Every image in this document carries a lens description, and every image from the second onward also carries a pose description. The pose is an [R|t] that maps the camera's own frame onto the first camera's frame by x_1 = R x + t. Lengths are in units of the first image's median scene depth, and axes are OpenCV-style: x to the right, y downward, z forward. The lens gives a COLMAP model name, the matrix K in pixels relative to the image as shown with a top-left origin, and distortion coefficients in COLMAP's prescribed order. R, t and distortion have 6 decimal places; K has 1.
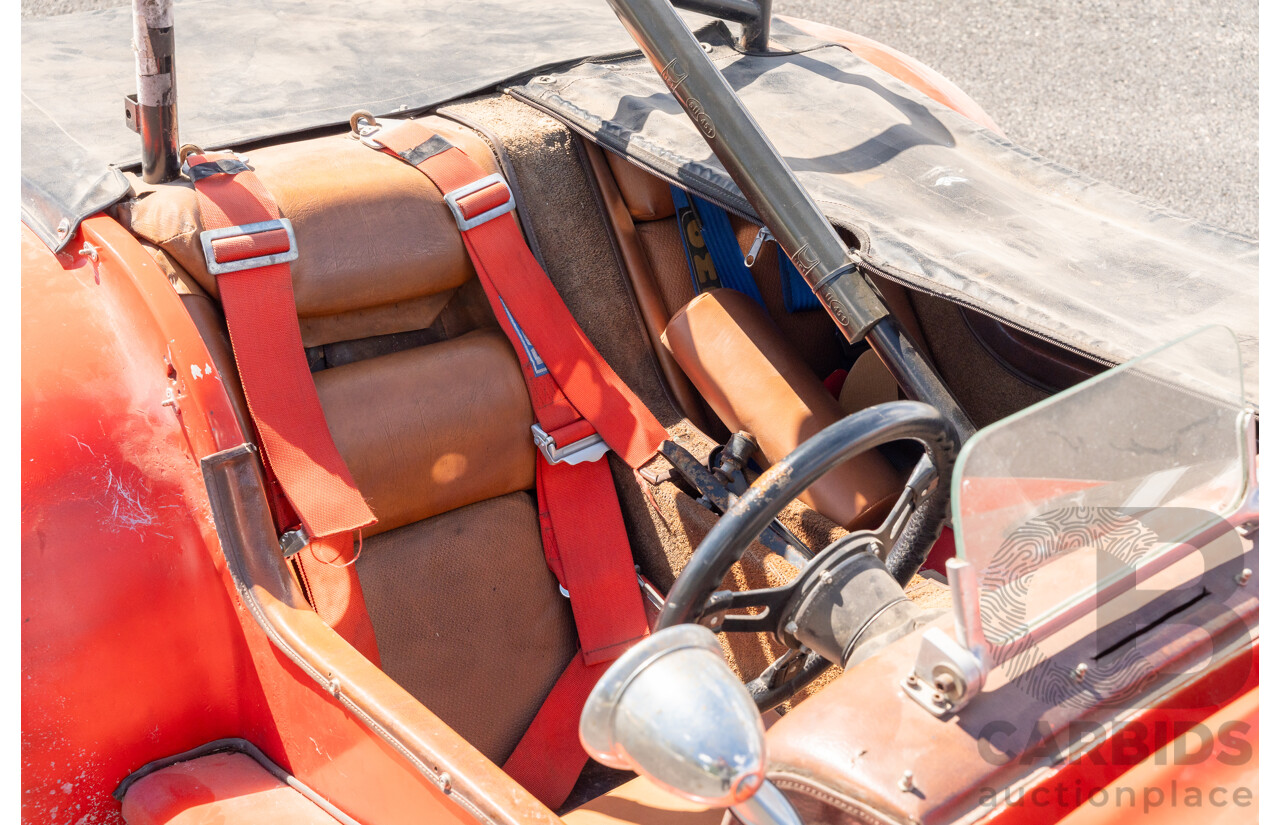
lens RADIAL K [[1711.9, 0, 640.0], [0, 1711.9, 412.5], [0, 0, 1]] dist [0.005419, 0.039926]
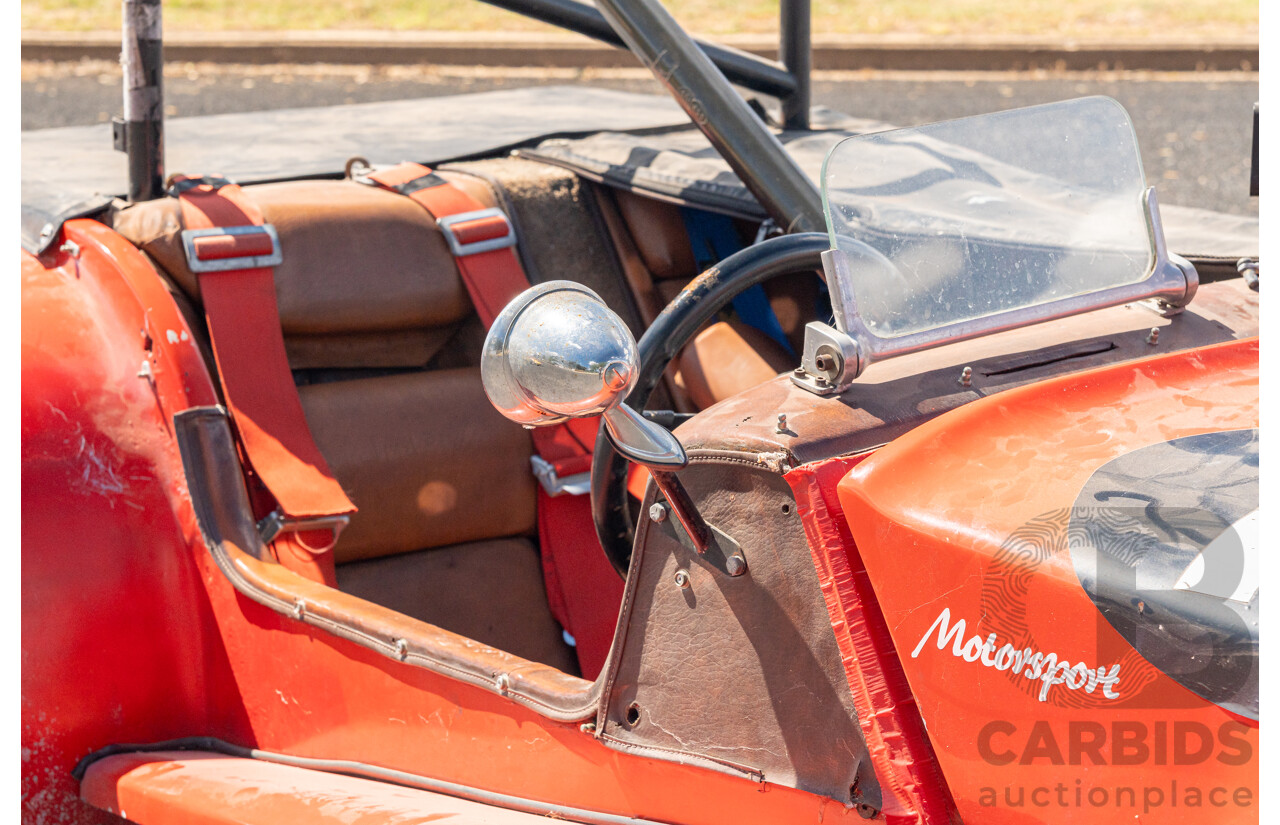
lens RADIAL K [[2480.4, 0, 613.7], [0, 2480.4, 434.4], [0, 0, 1]] dist [0.042498, 0.121051]
pose [[0.995111, -0.036657, -0.091706, 0.113757], [0.012764, 0.968514, -0.248631, 0.359341], [0.097933, 0.246245, 0.964247, -0.315157]]
